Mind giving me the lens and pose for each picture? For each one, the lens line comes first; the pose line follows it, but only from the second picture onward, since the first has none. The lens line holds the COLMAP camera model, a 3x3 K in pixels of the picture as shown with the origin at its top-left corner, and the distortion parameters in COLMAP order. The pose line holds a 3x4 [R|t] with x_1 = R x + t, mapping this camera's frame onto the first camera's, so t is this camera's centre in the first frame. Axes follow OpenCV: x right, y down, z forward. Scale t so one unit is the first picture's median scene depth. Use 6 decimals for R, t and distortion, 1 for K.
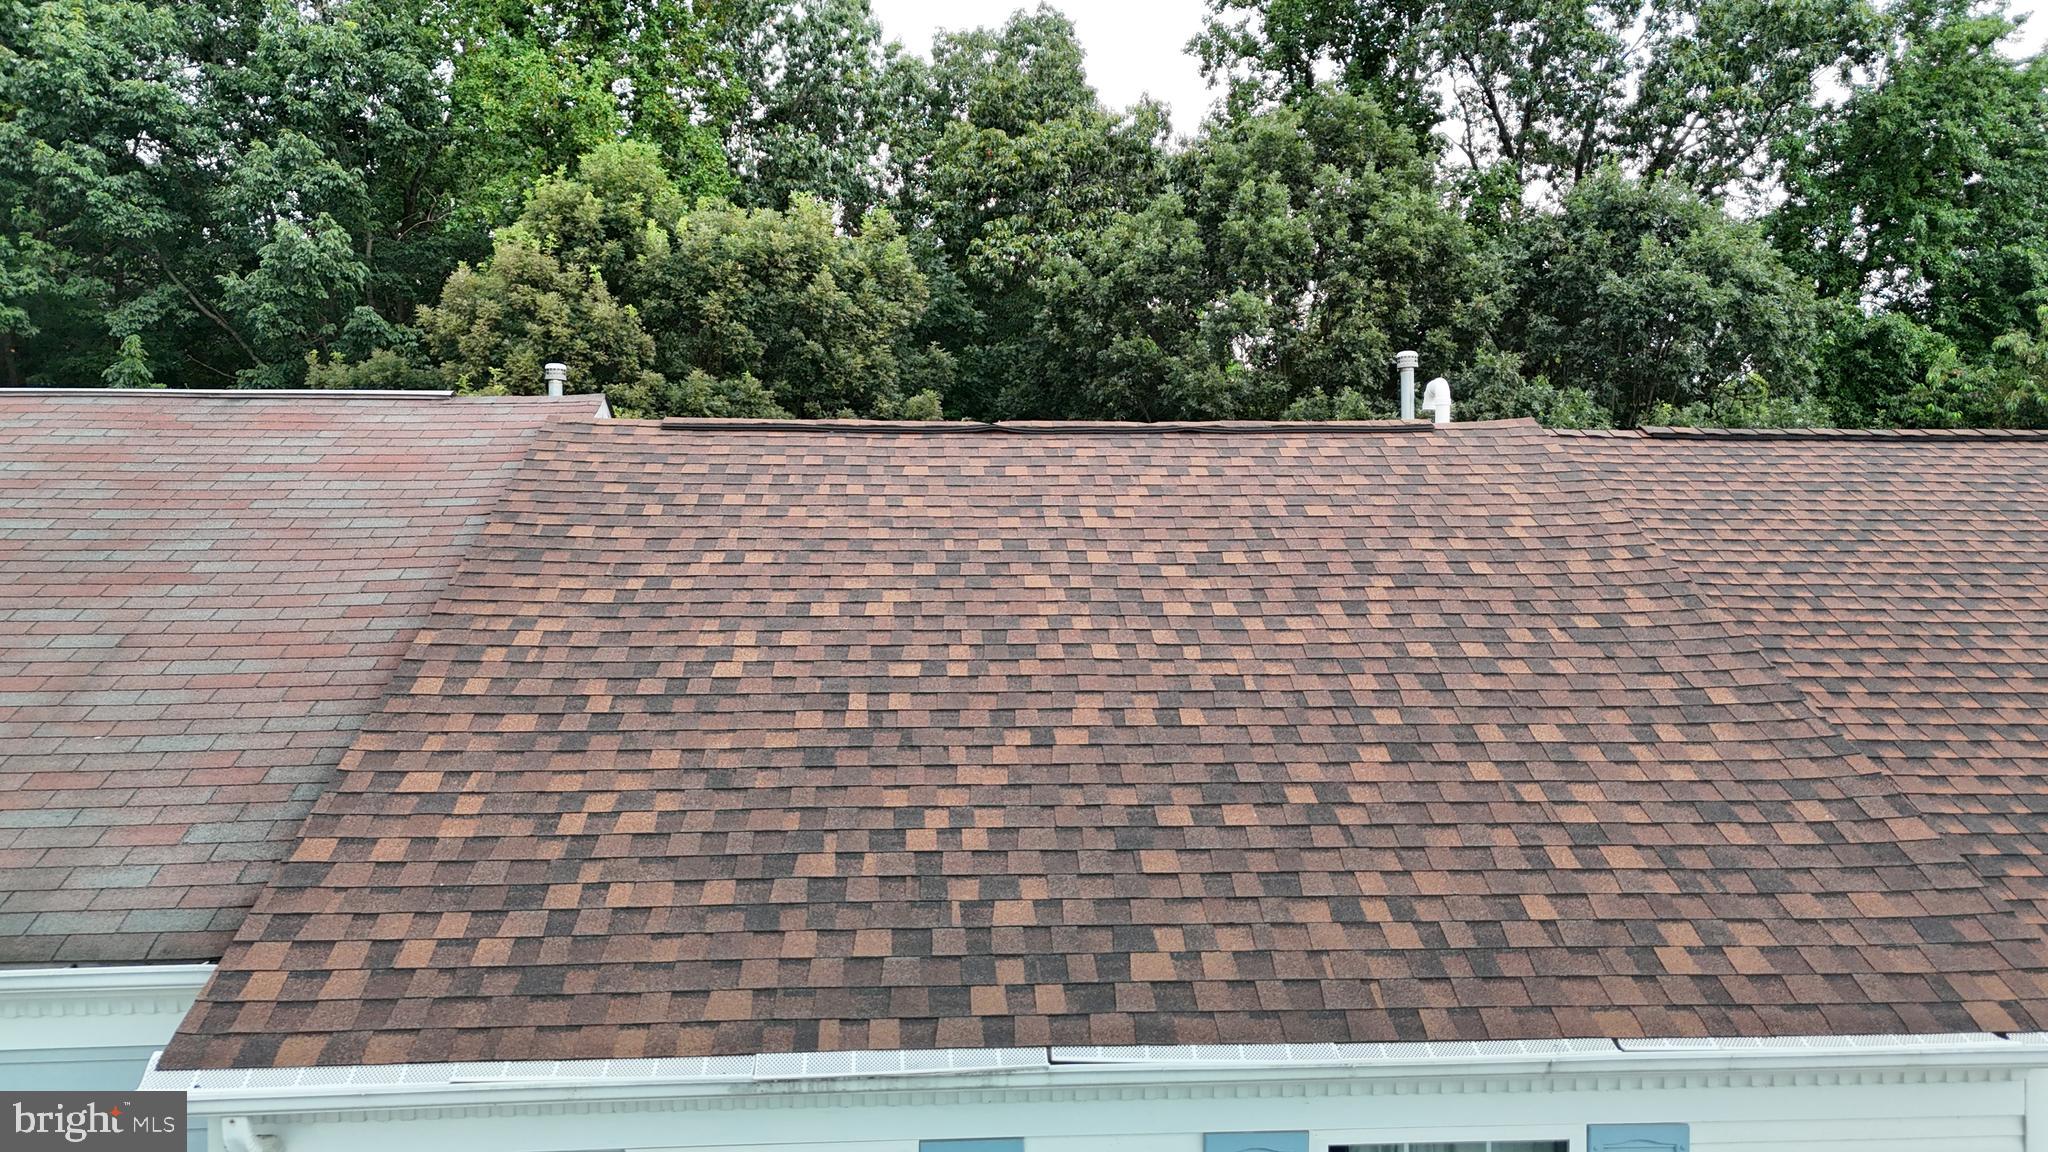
lens RADIAL K [[1507.9, 0, 1034.9], [0, 1507.9, 585.6], [0, 0, 1]] dist [0.076217, -0.070147]
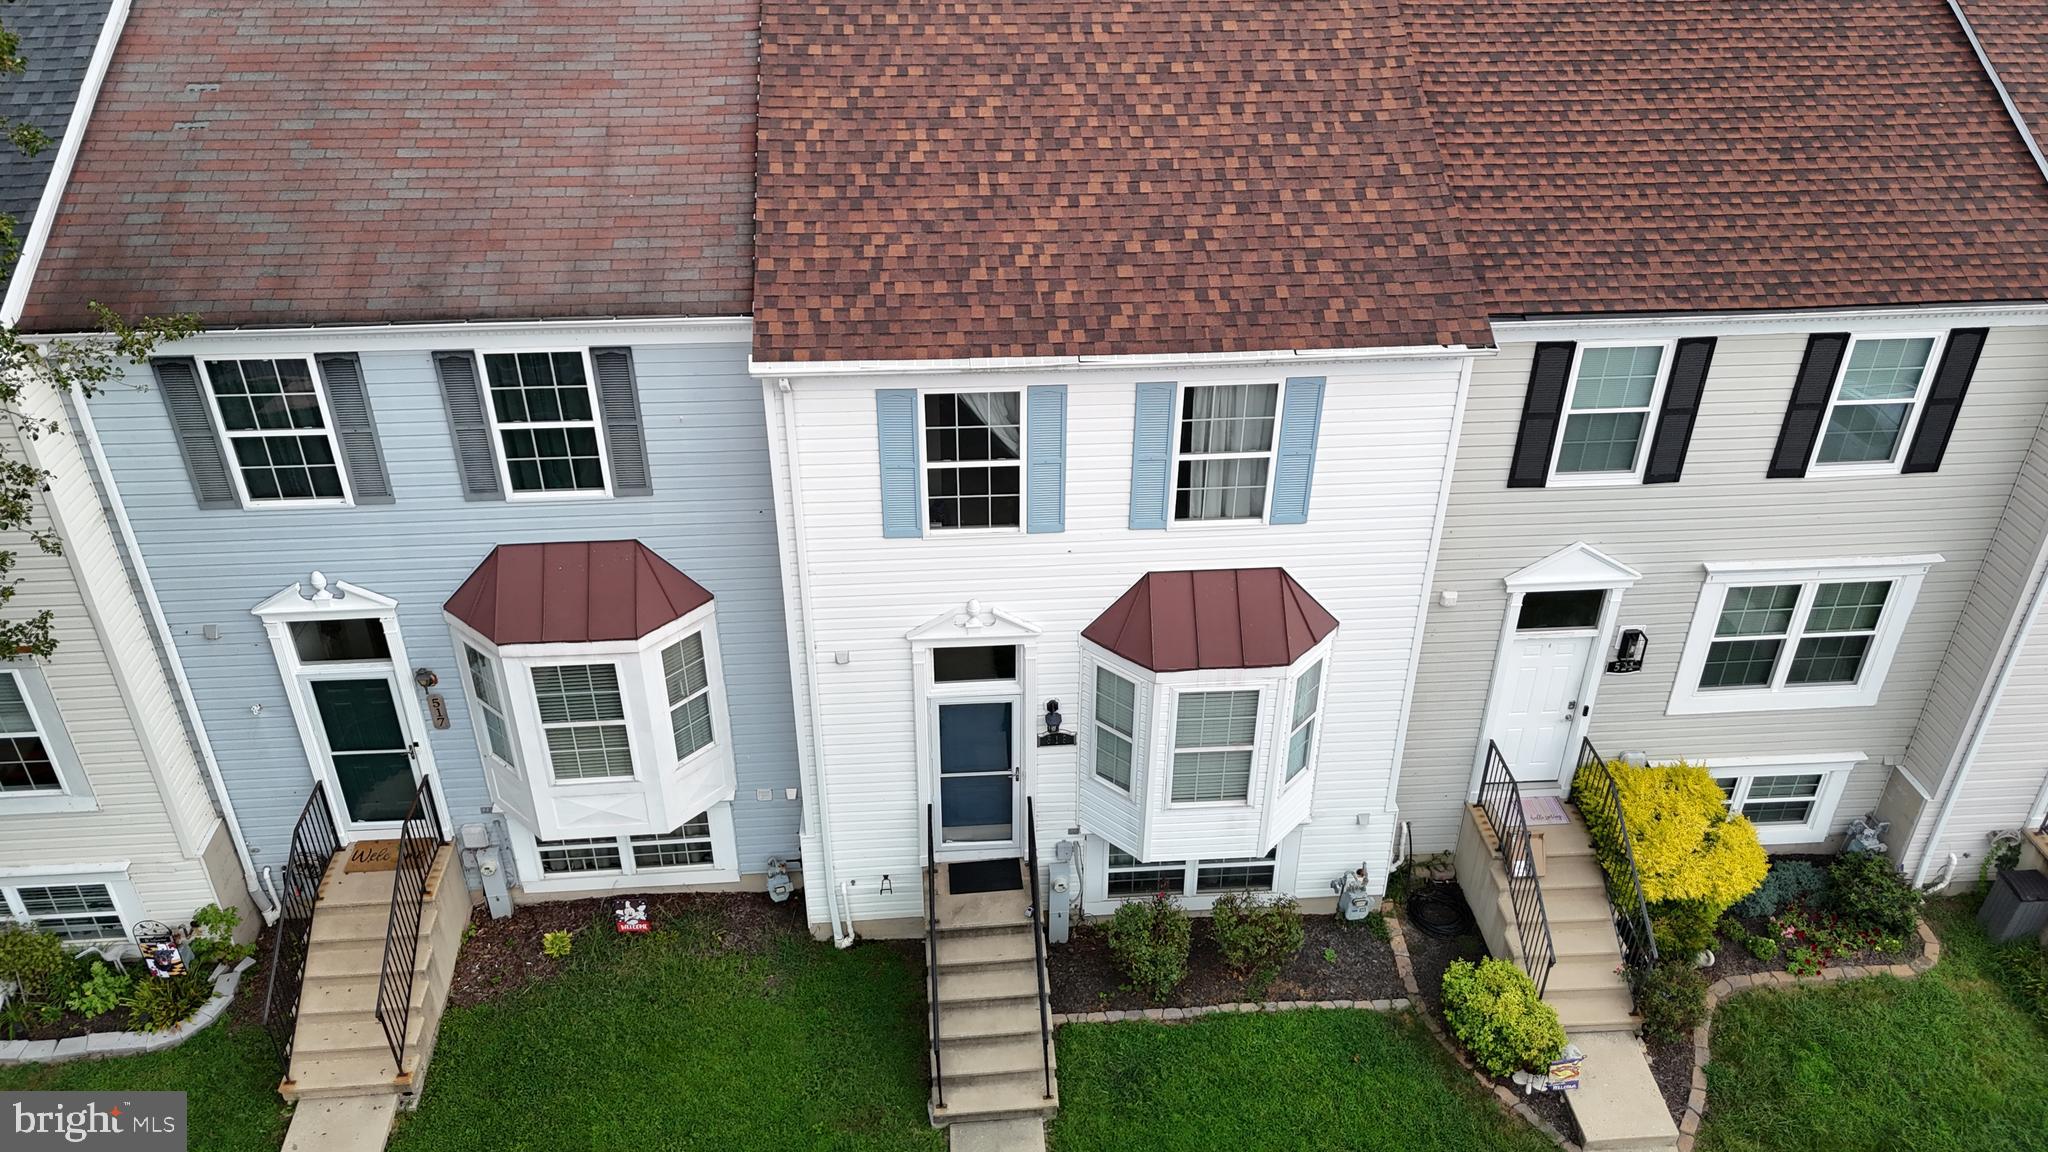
lens RADIAL K [[1507.9, 0, 1034.5], [0, 1507.9, 583.5], [0, 0, 1]] dist [0.076217, -0.070147]
pose [[0.999949, 0.000851, 0.010065, -0.072123], [-0.005911, 0.857349, 0.514701, -0.543680], [-0.008191, -0.514734, 0.857311, -1.119360]]
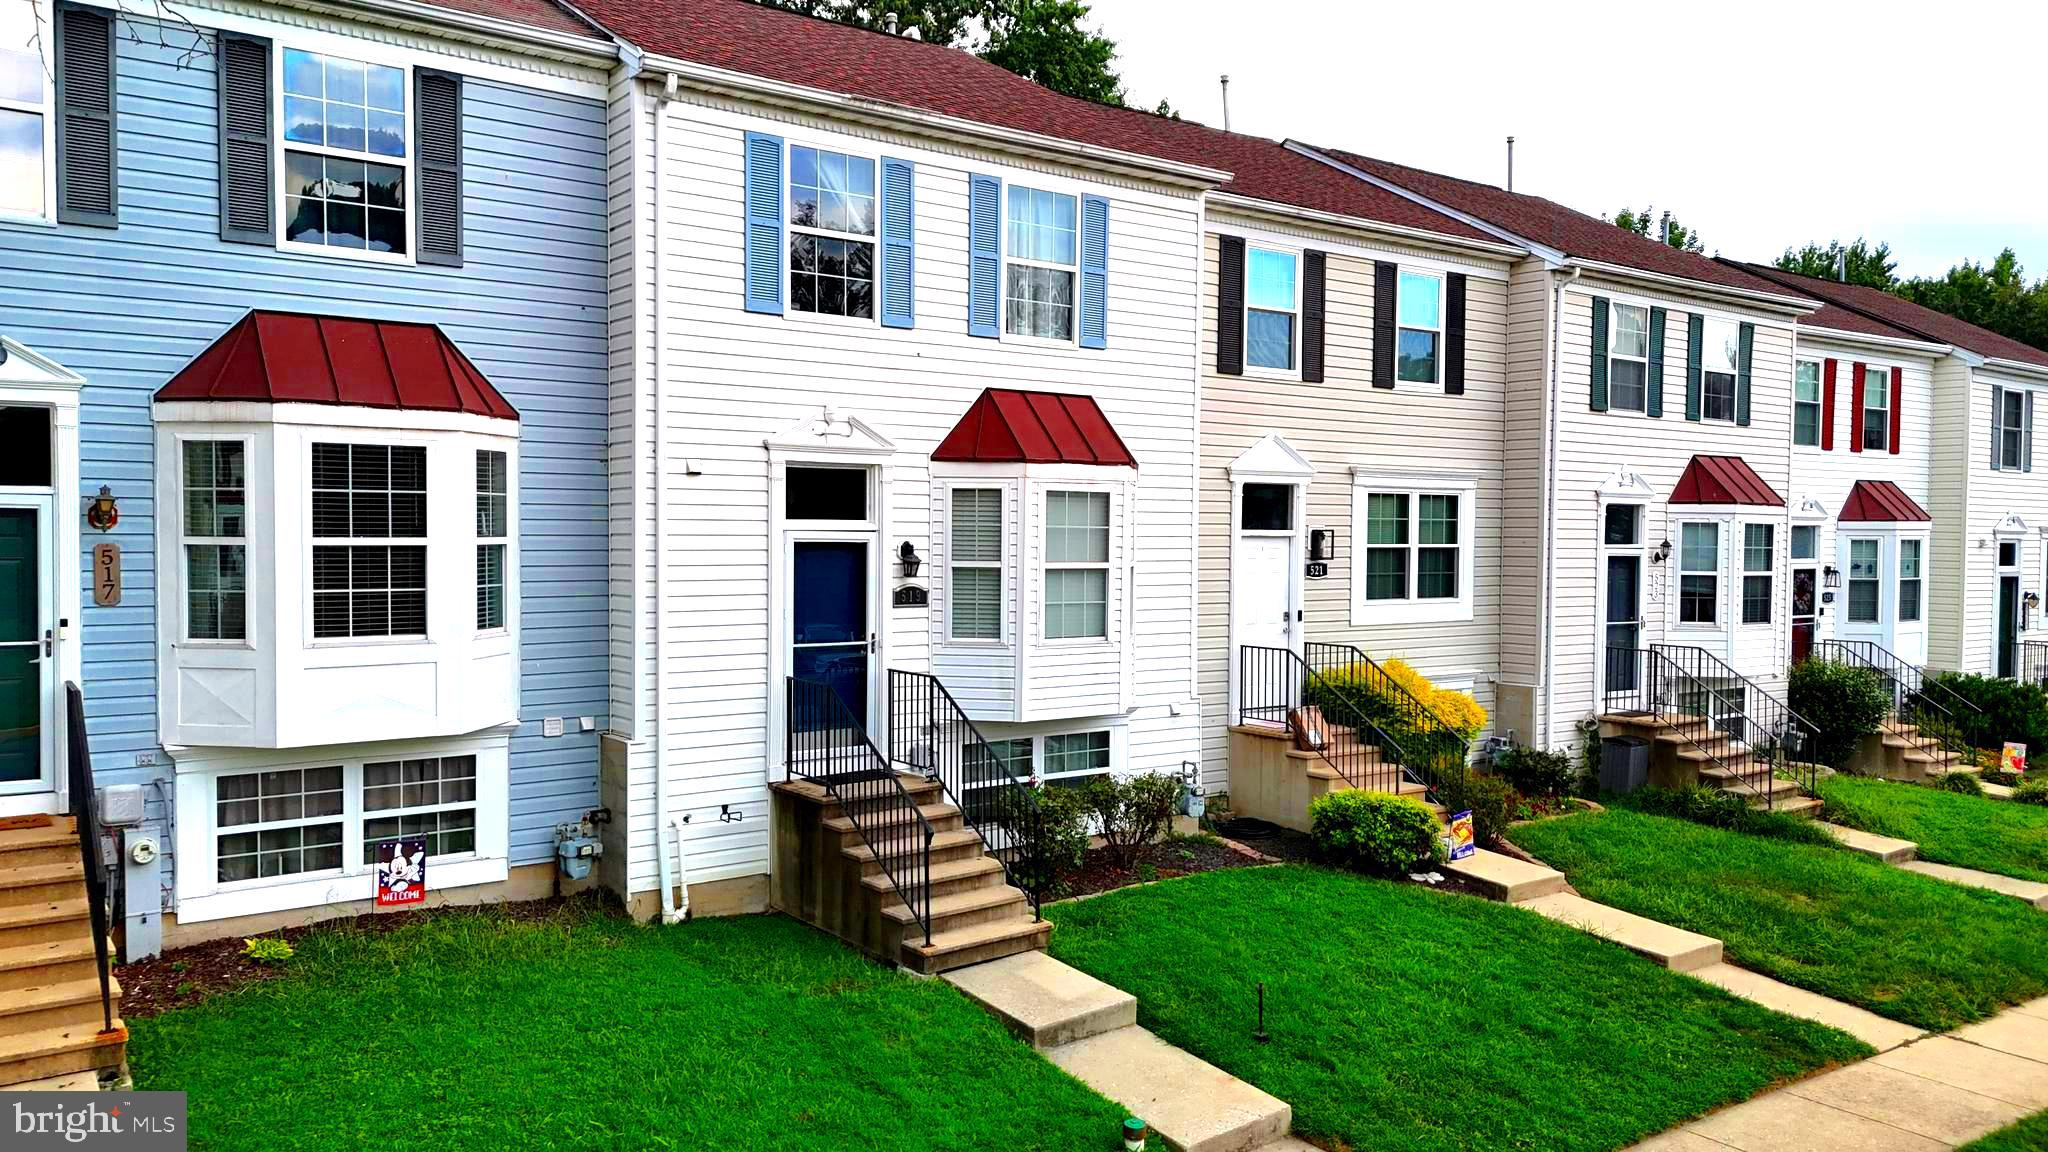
lens RADIAL K [[1507.9, 0, 1031.2], [0, 1507.9, 590.6], [0, 0, 1]] dist [0.076217, -0.070147]
pose [[0.842412, -0.013313, 0.538669, -1.060513], [0.006041, 0.999865, 0.015264, 0.897446], [-0.538799, -0.009604, 0.842379, -1.119142]]
